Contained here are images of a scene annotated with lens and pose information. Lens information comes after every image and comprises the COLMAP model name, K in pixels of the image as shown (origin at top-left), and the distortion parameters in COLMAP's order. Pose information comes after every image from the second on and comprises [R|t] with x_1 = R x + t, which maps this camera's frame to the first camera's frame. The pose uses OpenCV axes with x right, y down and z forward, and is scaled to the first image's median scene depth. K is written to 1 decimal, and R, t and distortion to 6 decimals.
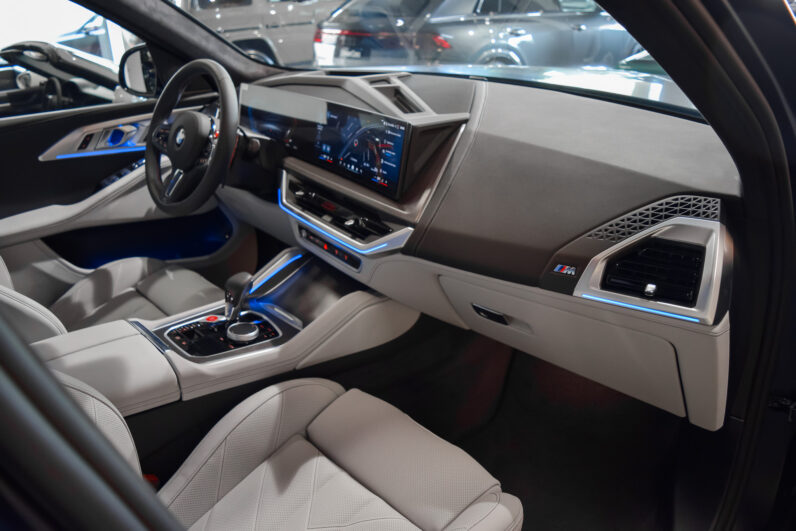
lens RADIAL K [[619.0, 0, 398.0], [0, 619.0, 265.5], [0, 0, 1]] dist [-0.092362, 0.006633]
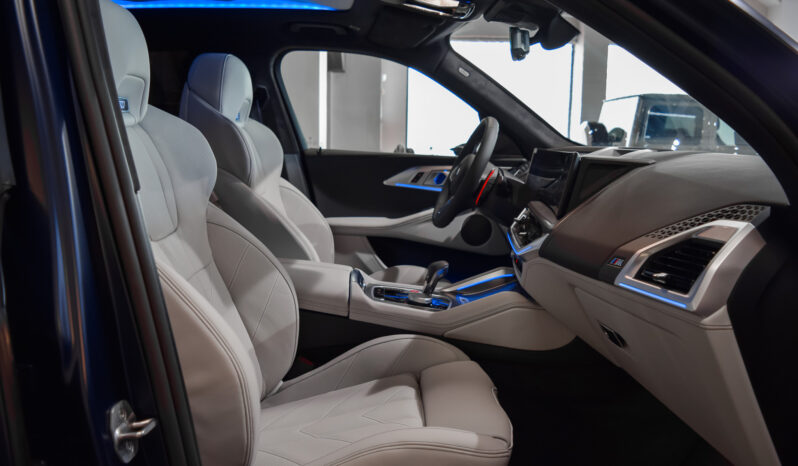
lens RADIAL K [[618.2, 0, 399.0], [0, 618.2, 233.0], [0, 0, 1]] dist [-0.090022, 0.001150]
pose [[0.740451, 0.149301, -0.655318, 0.510166], [-0.322631, 0.934291, -0.151686, 0.182040], [0.589611, 0.323742, 0.739966, -0.015244]]
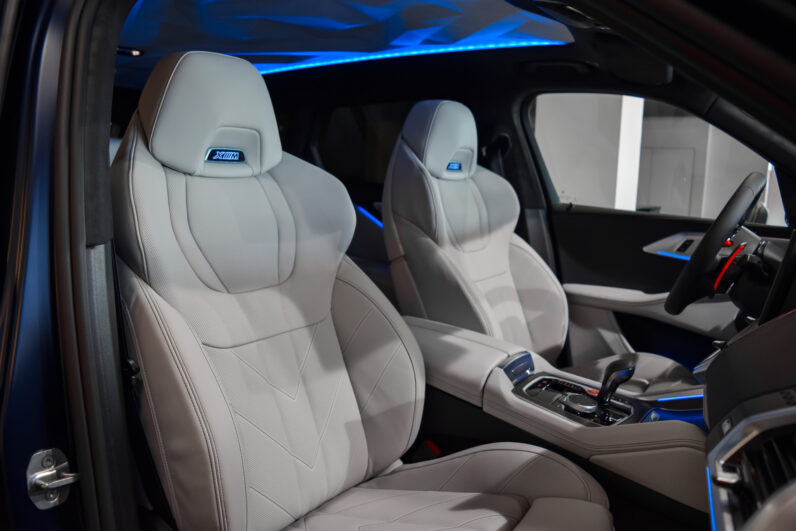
lens RADIAL K [[619.0, 0, 398.0], [0, 619.0, 265.5], [0, 0, 1]] dist [-0.092362, 0.006633]
pose [[0.217627, 0.183039, -0.958715, 0.560228], [-0.451126, 0.889904, 0.067497, -0.021288], [0.865520, 0.417812, 0.276241, 0.363844]]
